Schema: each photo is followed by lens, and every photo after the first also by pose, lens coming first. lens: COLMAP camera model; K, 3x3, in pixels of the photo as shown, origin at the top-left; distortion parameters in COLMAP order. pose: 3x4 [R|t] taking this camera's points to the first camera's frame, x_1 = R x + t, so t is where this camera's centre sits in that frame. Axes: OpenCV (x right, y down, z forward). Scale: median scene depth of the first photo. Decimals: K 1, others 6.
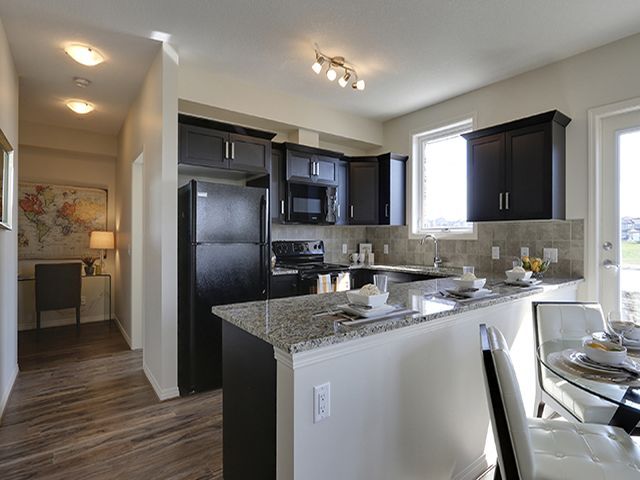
lens RADIAL K [[356.2, 0, 335.2], [0, 356.2, 242.0], [0, 0, 1]] dist [-0.001346, -0.000120]
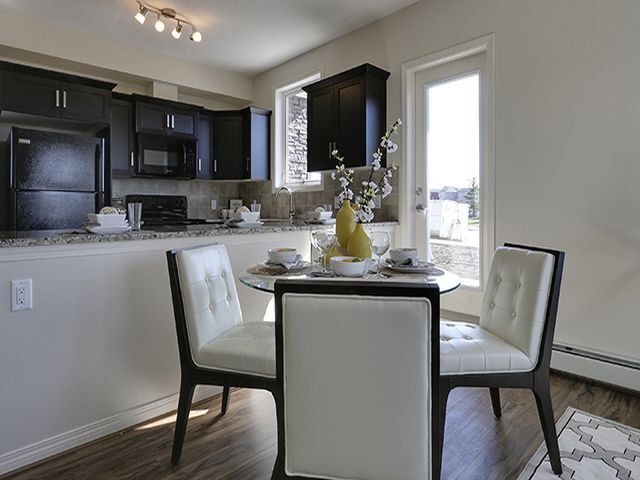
lens RADIAL K [[390.7, 0, 319.0], [0, 390.7, 220.1], [0, 0, 1]] dist [-0.001674, 0.000160]
pose [[0.997705, -0.007918, 0.067243, 0.345399], [0.007467, 0.999948, 0.006956, 0.079221], [-0.067294, -0.006438, 0.997712, -0.144603]]
